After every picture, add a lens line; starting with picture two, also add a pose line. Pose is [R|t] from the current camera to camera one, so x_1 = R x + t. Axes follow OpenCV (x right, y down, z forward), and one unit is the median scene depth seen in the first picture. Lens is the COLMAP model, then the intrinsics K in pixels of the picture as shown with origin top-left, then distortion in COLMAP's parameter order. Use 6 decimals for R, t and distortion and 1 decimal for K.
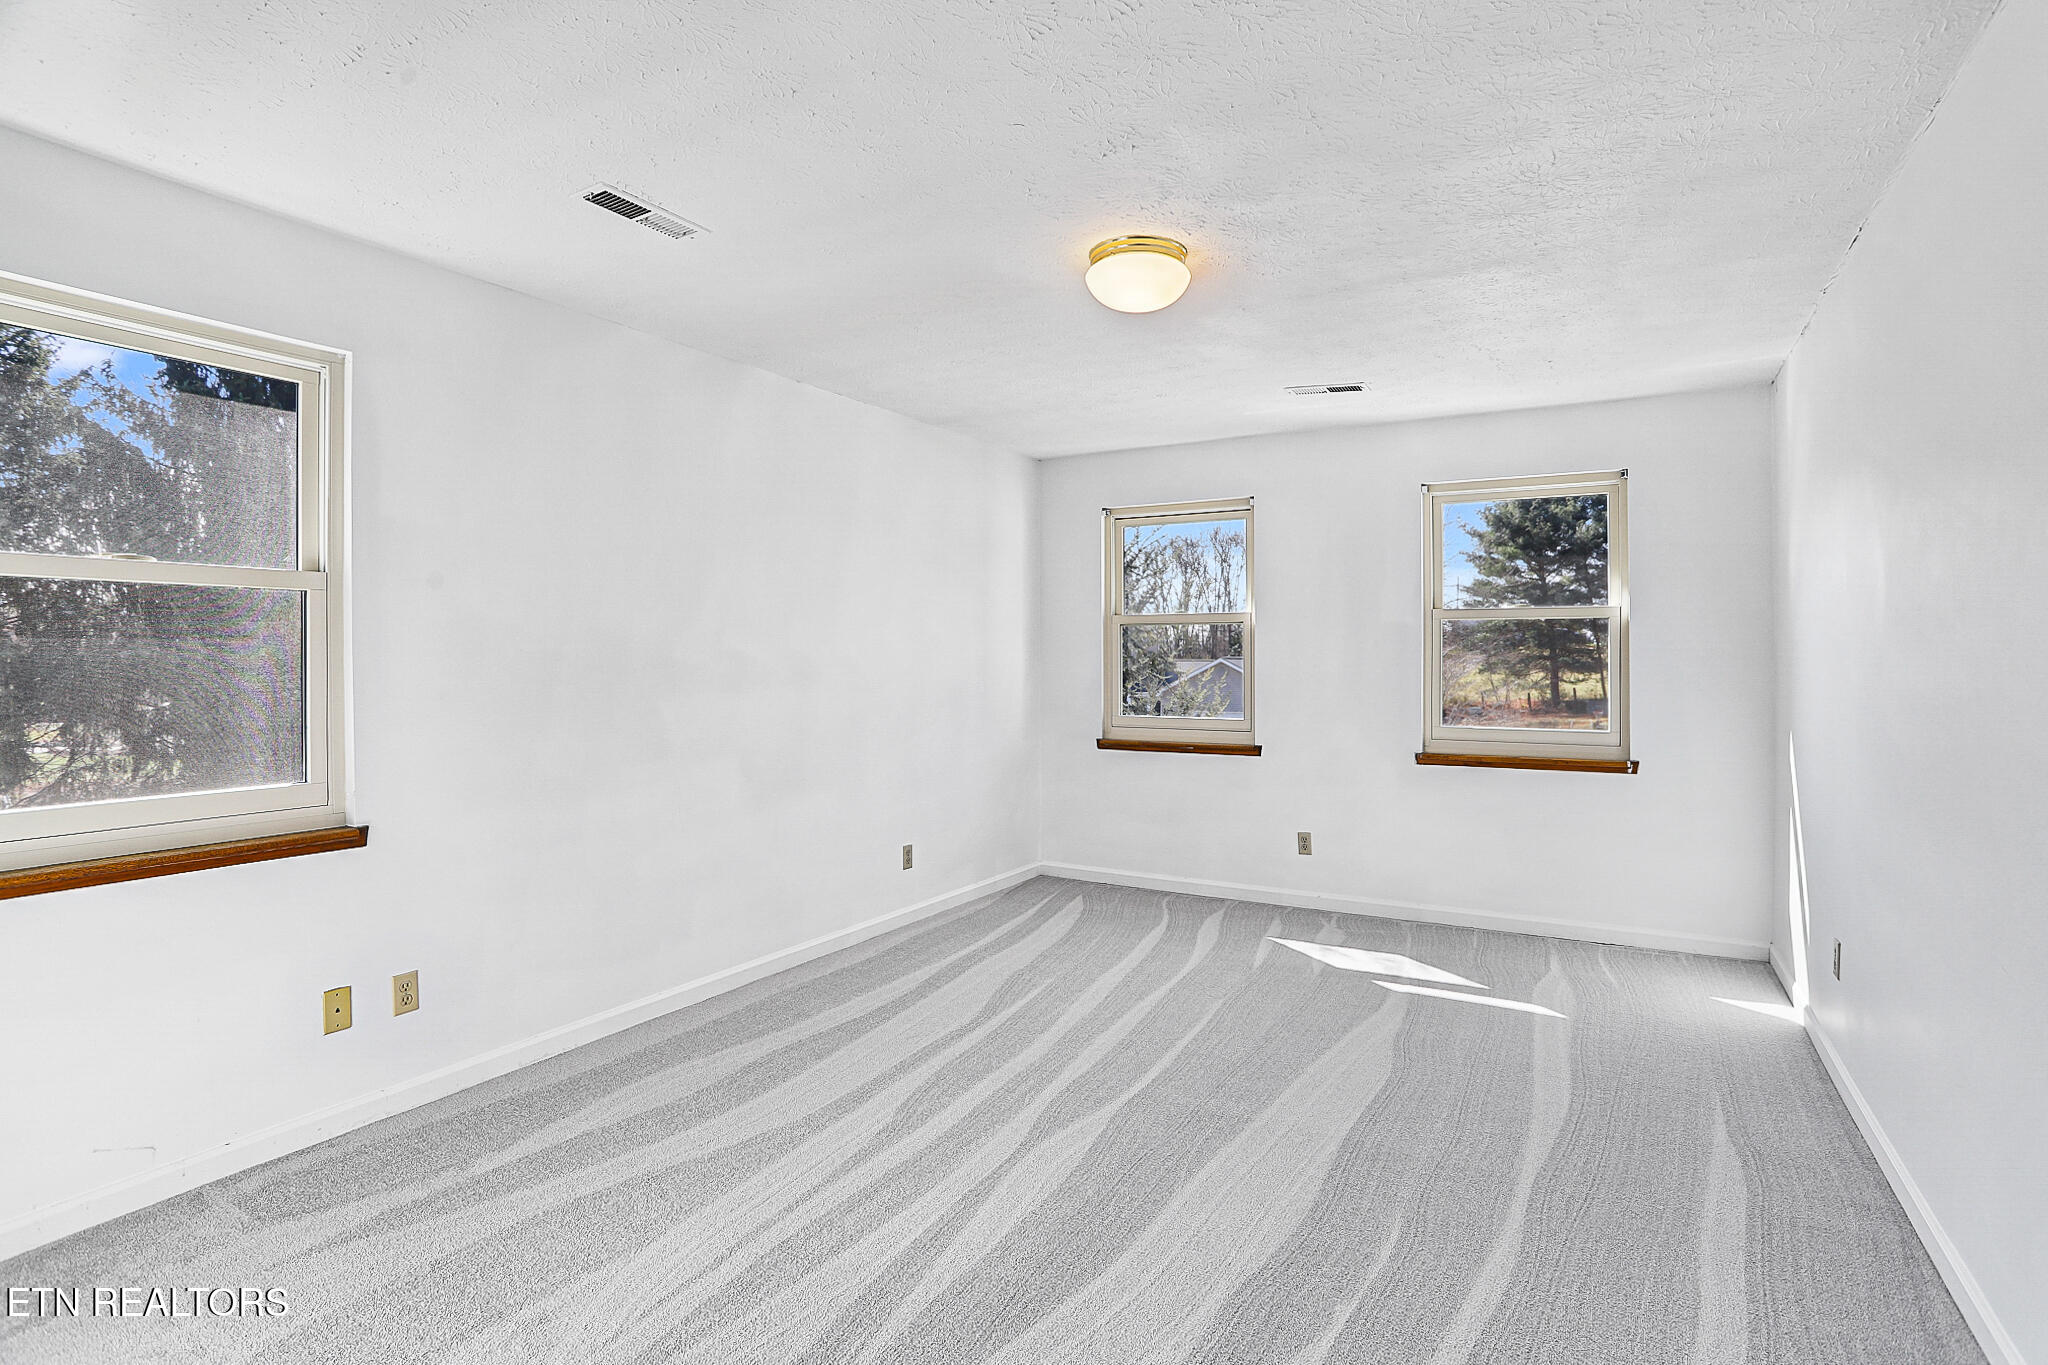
lens RADIAL K [[1036.1, 0, 1033.8], [0, 1036.1, 663.7], [0, 0, 1]] dist [-0.056845, 0.034620]
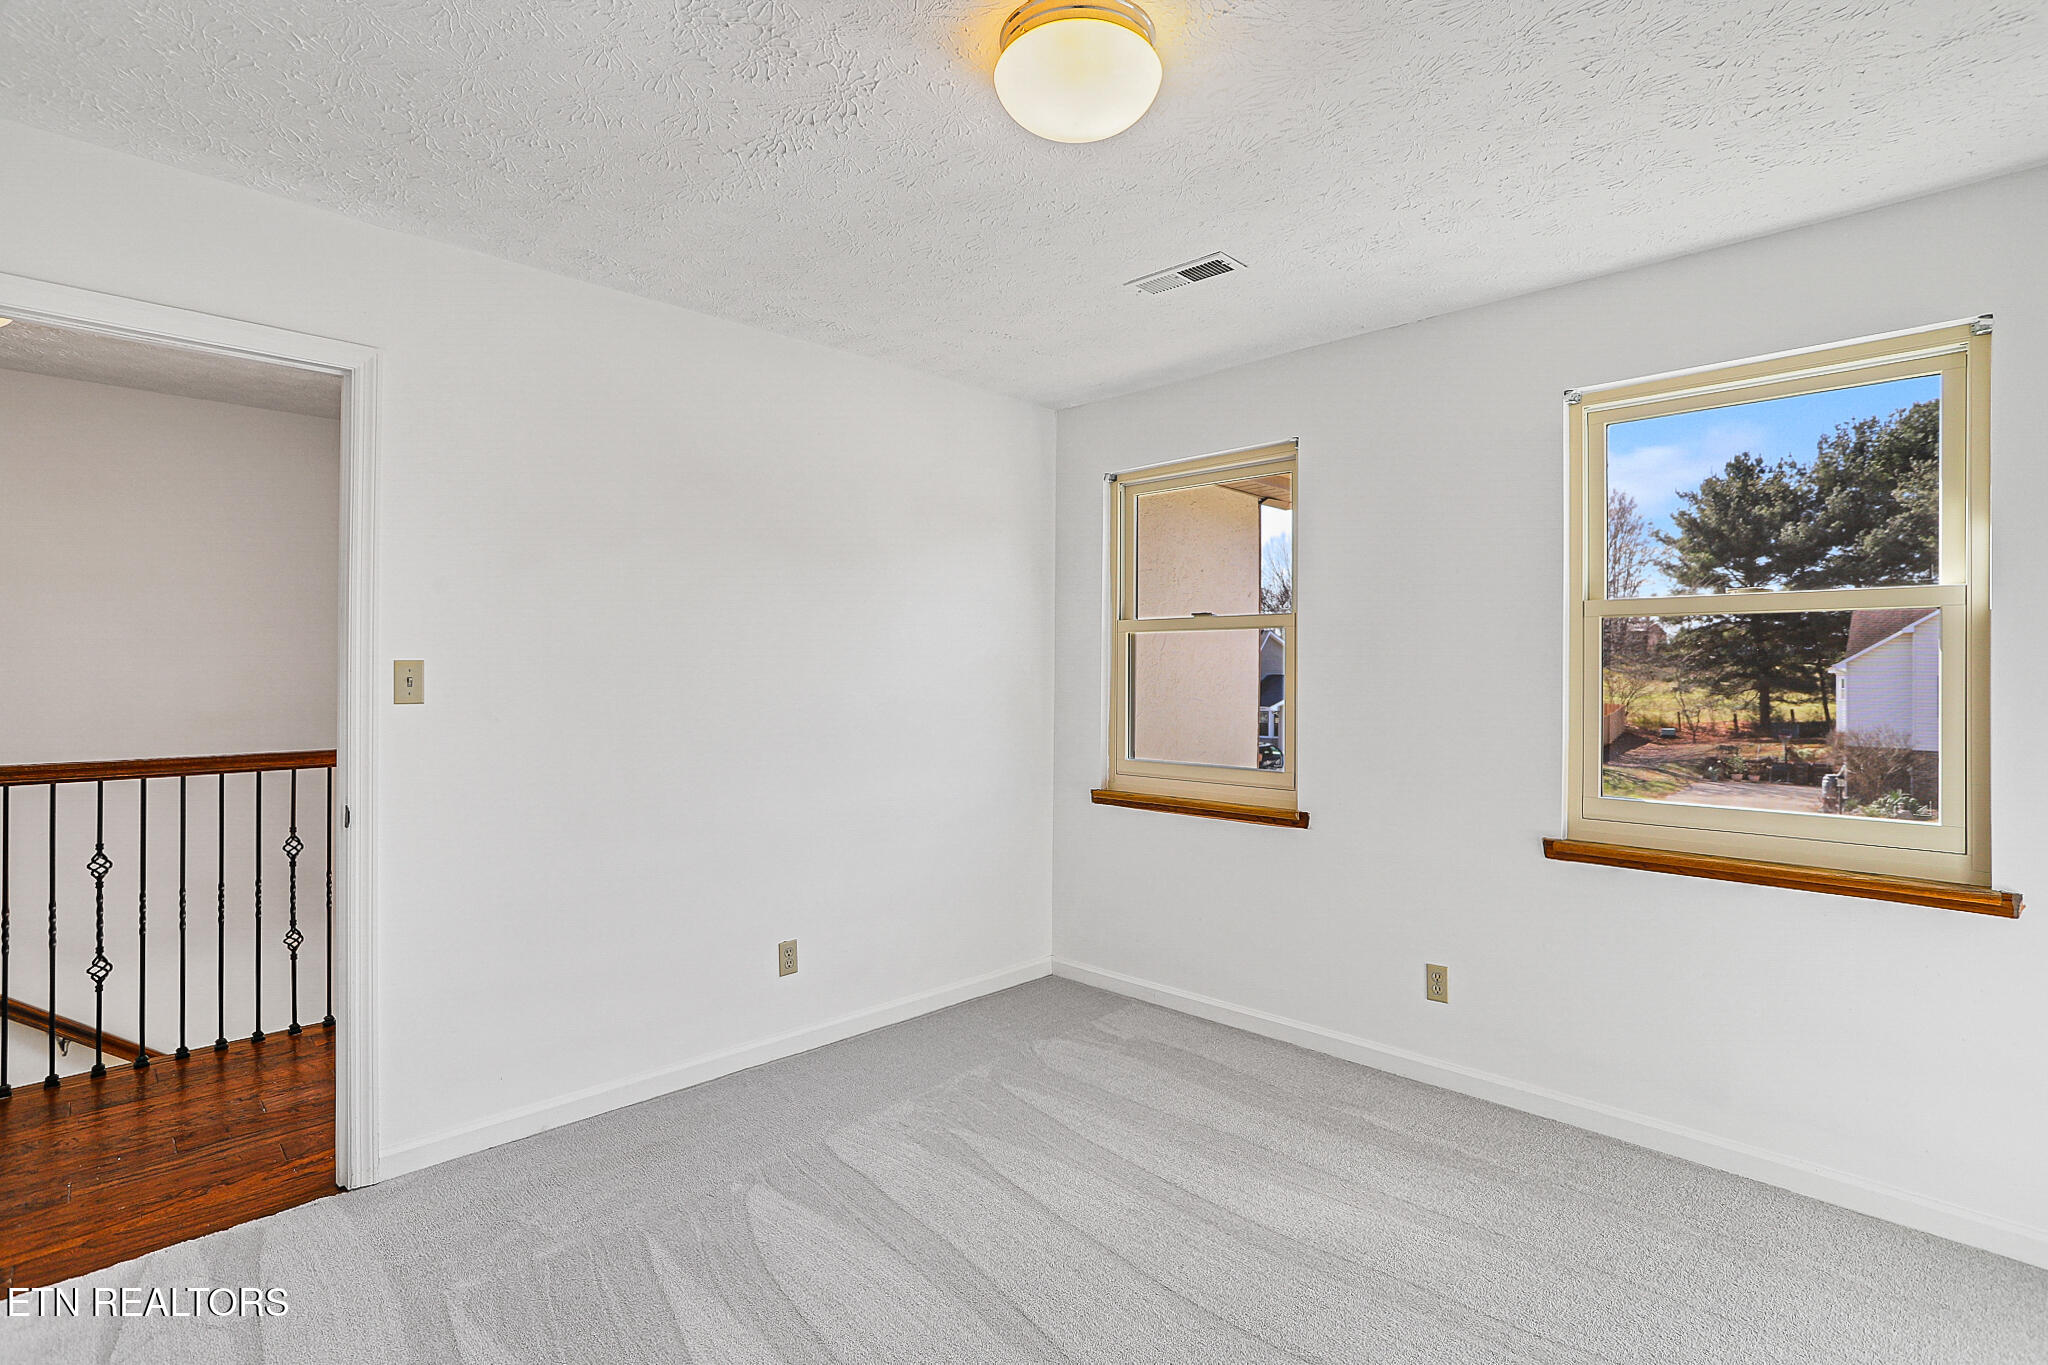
lens RADIAL K [[1036.1, 0, 1033.8], [0, 1036.1, 663.7], [0, 0, 1]] dist [-0.056845, 0.034620]
pose [[0.989016, 0.006267, -0.147678, 0.123388], [-0.007690, 0.999929, -0.009069, -0.006300], [0.147610, 0.010105, 0.988994, 0.290588]]
